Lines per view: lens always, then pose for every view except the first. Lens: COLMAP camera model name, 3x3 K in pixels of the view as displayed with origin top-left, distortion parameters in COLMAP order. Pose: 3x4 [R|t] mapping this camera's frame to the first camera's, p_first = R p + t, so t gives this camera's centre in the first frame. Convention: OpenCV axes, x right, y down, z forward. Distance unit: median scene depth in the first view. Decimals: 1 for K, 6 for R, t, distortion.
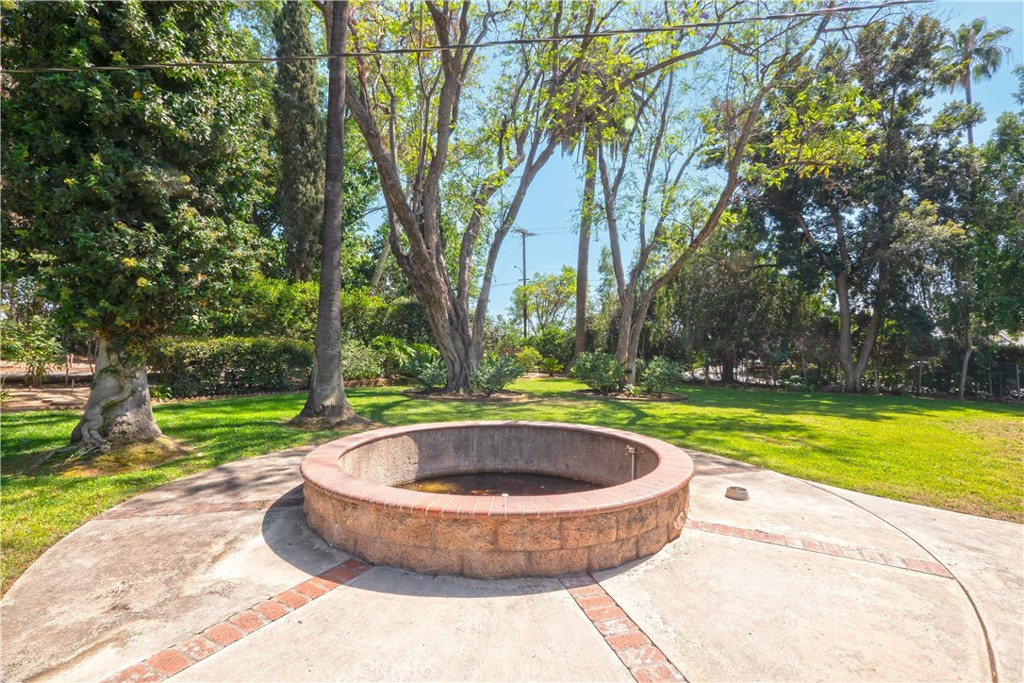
lens RADIAL K [[430.1, 0, 532.3], [0, 430.1, 310.5], [0, 0, 1]] dist [0.000039, 0.000018]
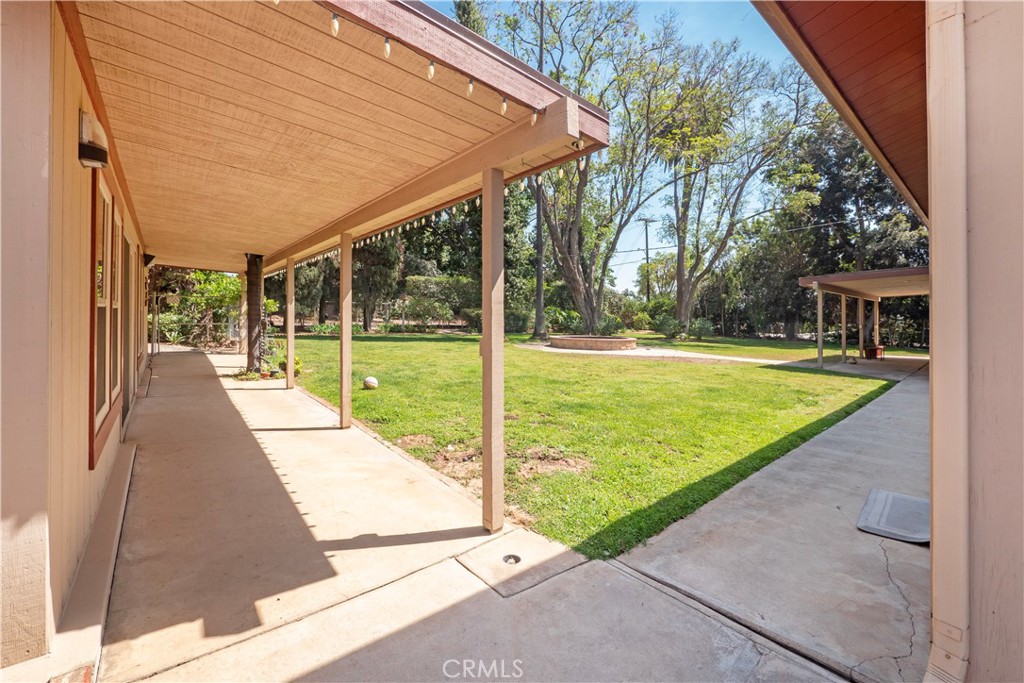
lens RADIAL K [[430.1, 0, 532.3], [0, 430.1, 310.5], [0, 0, 1]] dist [0.000039, 0.000018]
pose [[0.946262, -0.000863, -0.323398, 0.182464], [0.027571, 0.996571, 0.078012, -0.071140], [0.322222, -0.082736, 0.943042, -0.780170]]
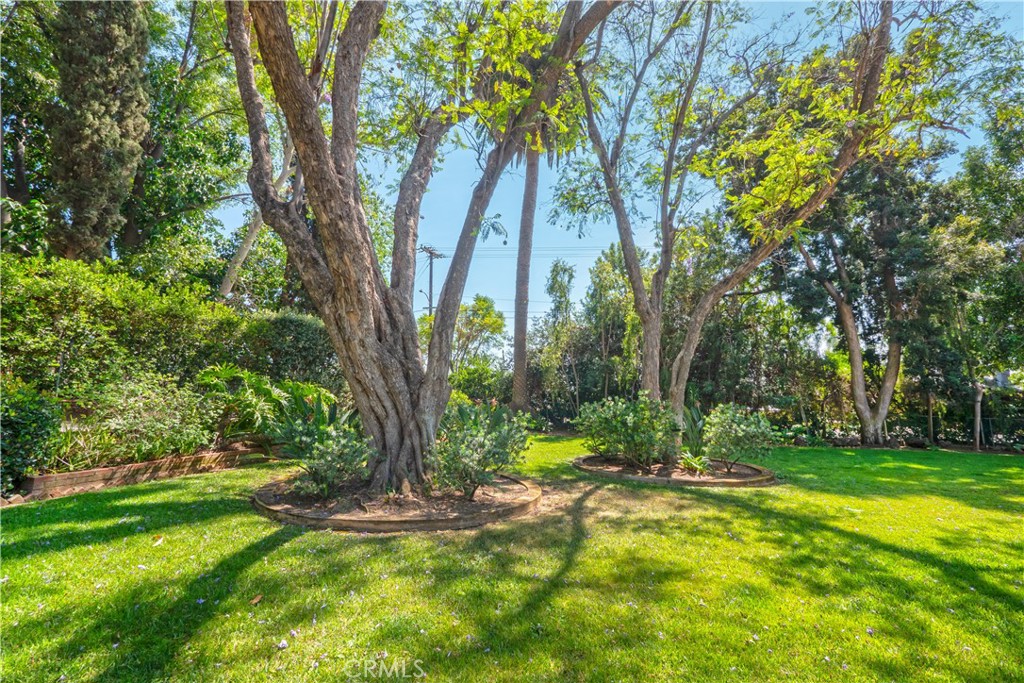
lens RADIAL K [[423.6, 0, 517.0], [0, 423.6, 324.1], [0, 0, 1]] dist [-0.000794, -0.000022]
pose [[0.970376, 0.038988, 0.238432, -0.129154], [-0.022385, 0.997157, -0.071948, 0.038220], [-0.240559, 0.064479, 0.968490, 0.426293]]
